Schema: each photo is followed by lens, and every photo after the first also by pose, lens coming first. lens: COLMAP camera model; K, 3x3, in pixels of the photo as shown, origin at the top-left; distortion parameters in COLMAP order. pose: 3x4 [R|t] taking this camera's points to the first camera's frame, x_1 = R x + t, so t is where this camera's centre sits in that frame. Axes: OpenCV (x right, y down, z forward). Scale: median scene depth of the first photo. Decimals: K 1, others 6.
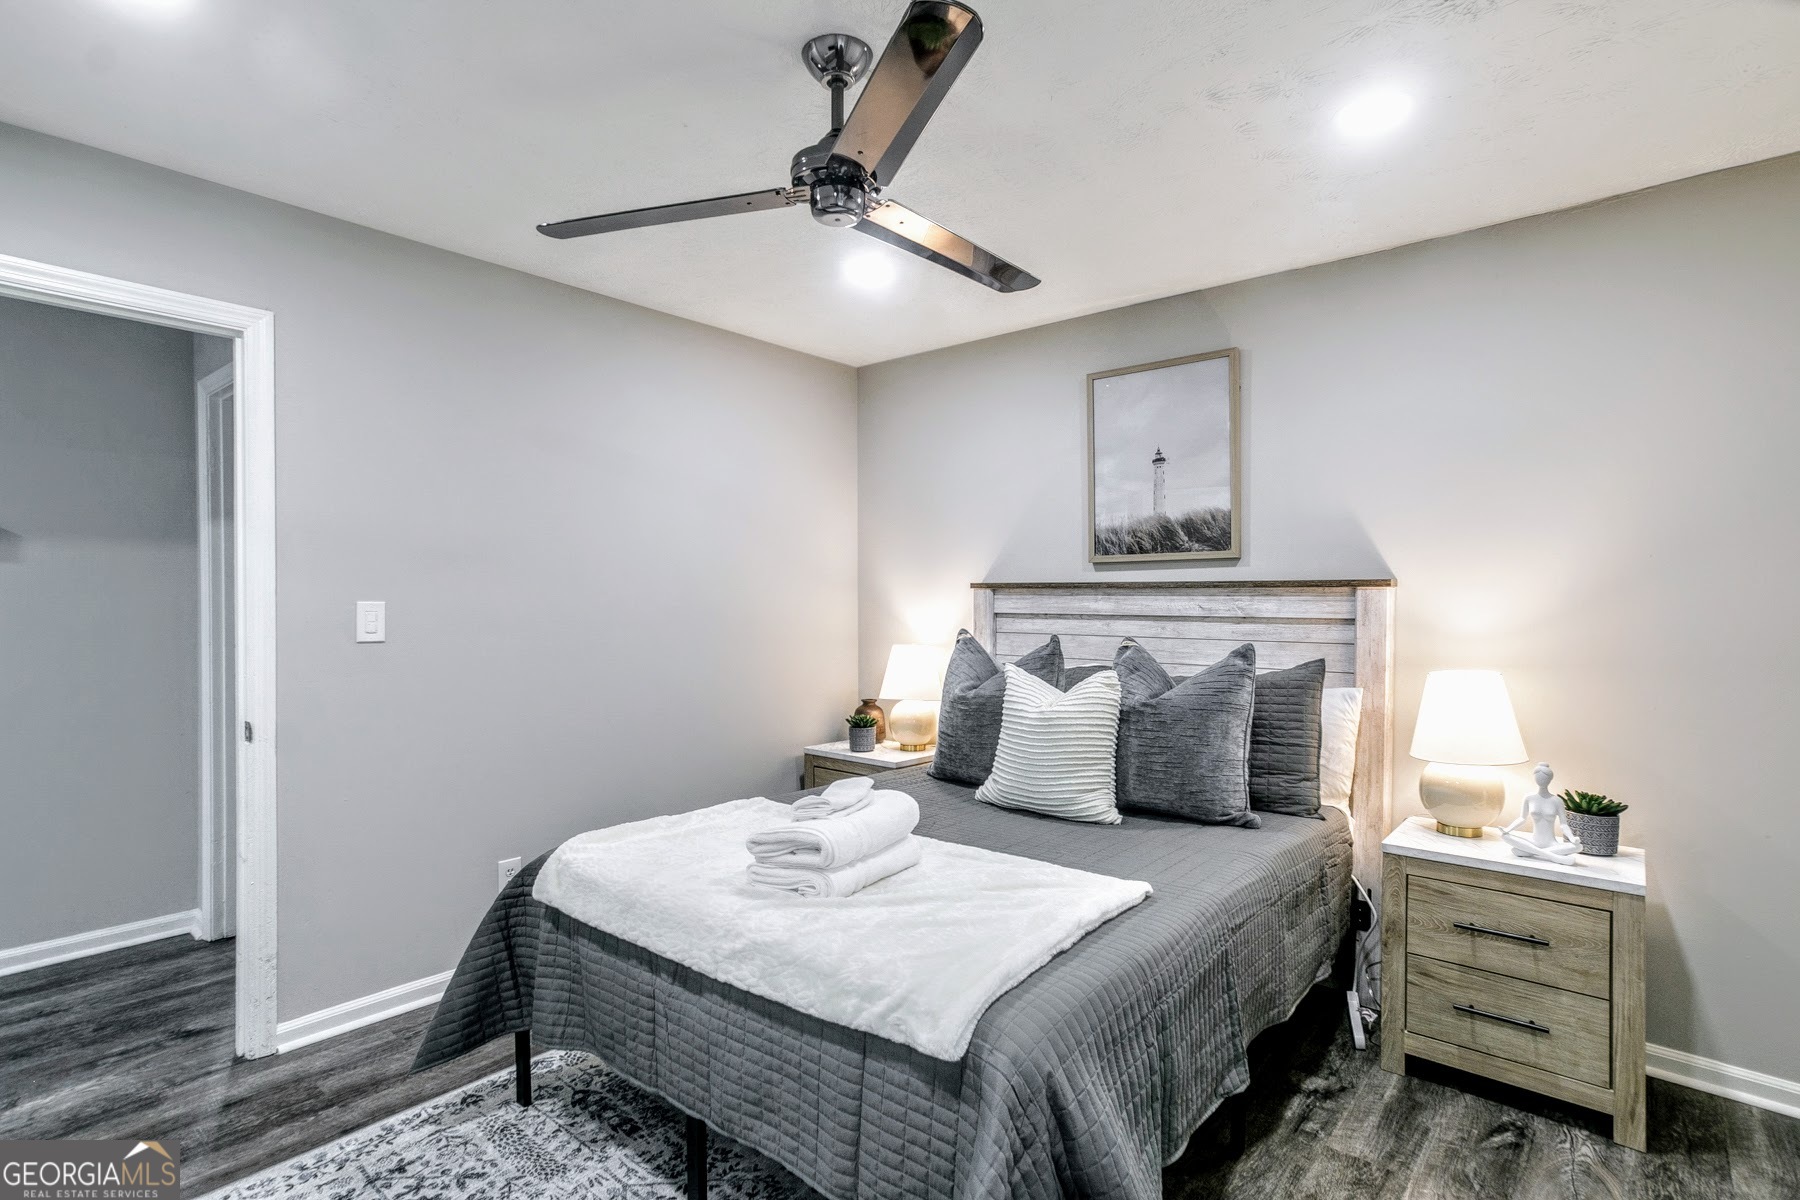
lens RADIAL K [[904.4, 0, 910.4], [0, 904.4, 610.1], [0, 0, 1]] dist [-0.031572, 0.034457]
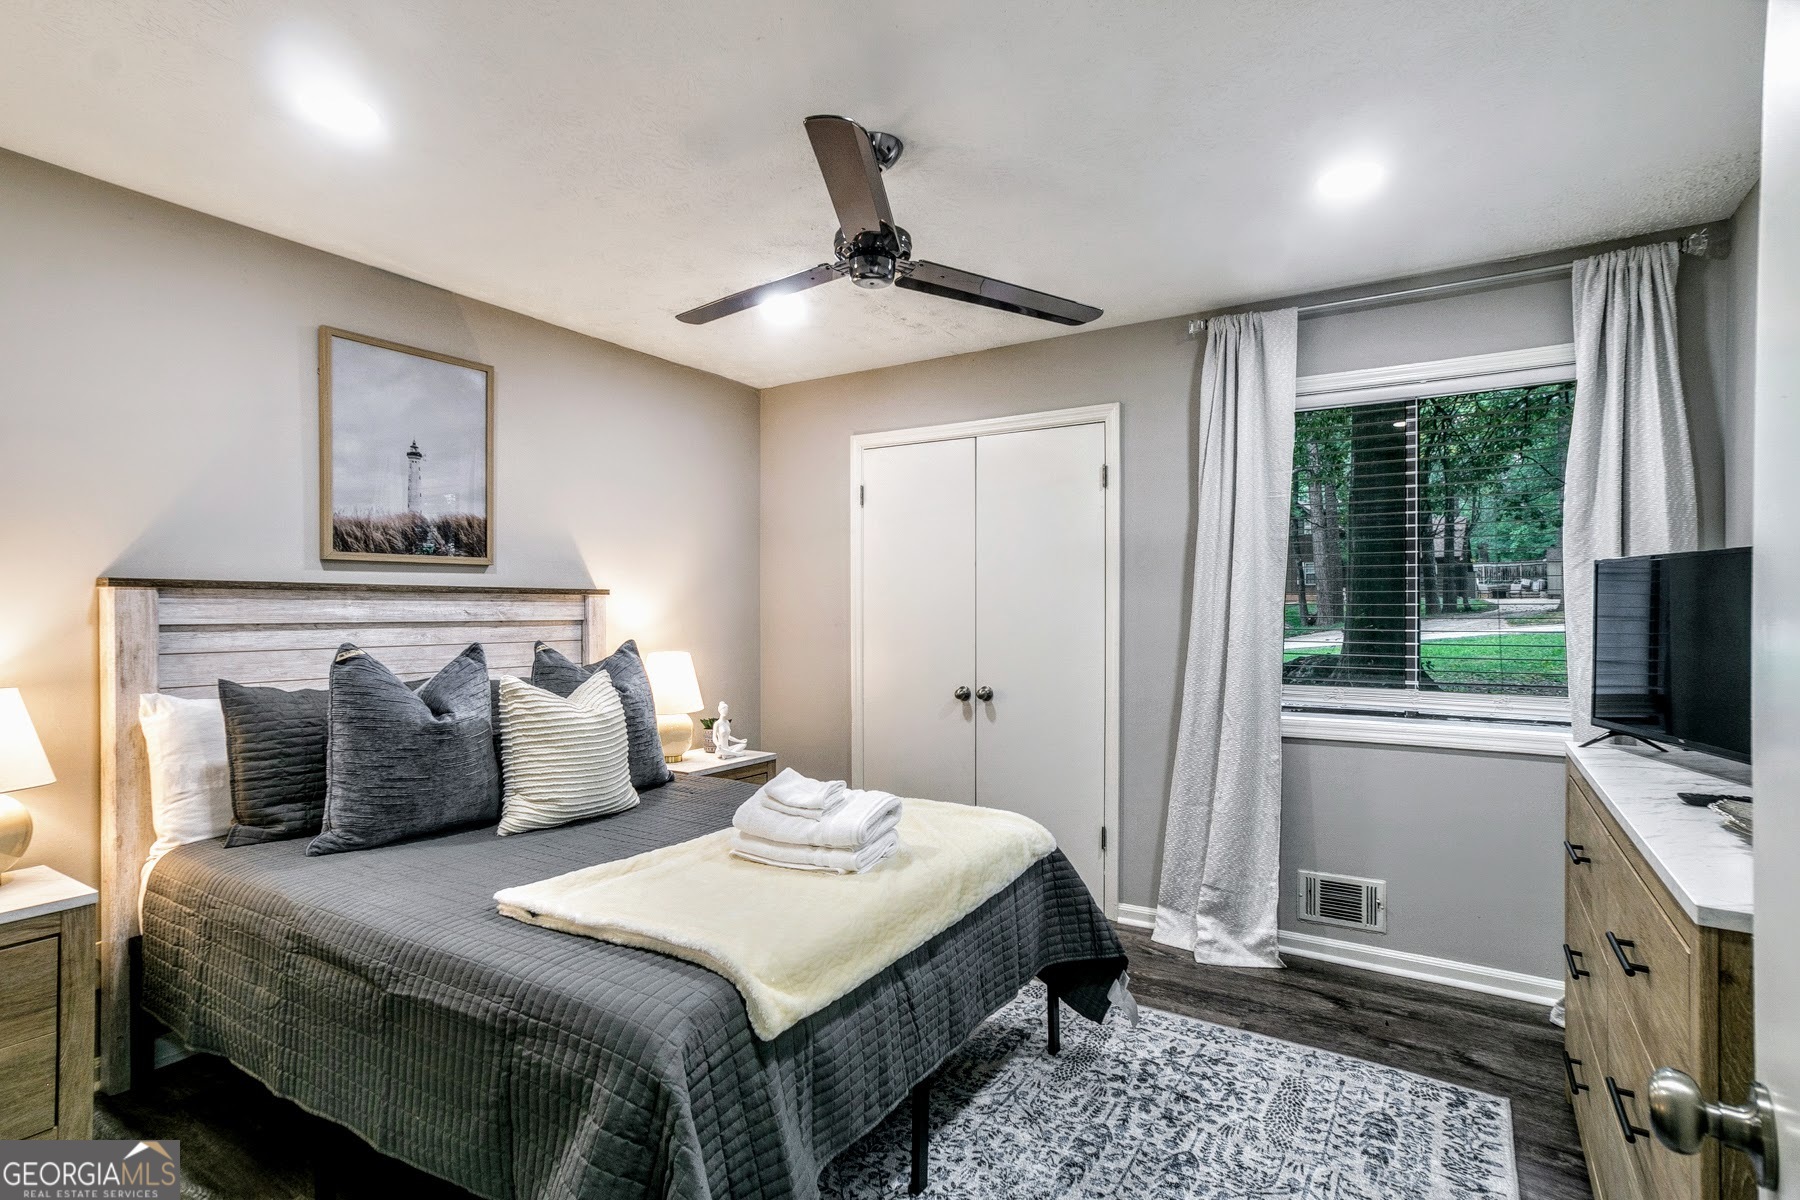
lens RADIAL K [[904.4, 0, 910.4], [0, 904.4, 610.1], [0, 0, 1]] dist [-0.031572, 0.034457]
pose [[-0.159680, -0.006988, 0.987144, -0.719061], [0.009690, 0.999916, 0.008646, -0.009041], [-0.987121, 0.010946, -0.159599, 0.645020]]
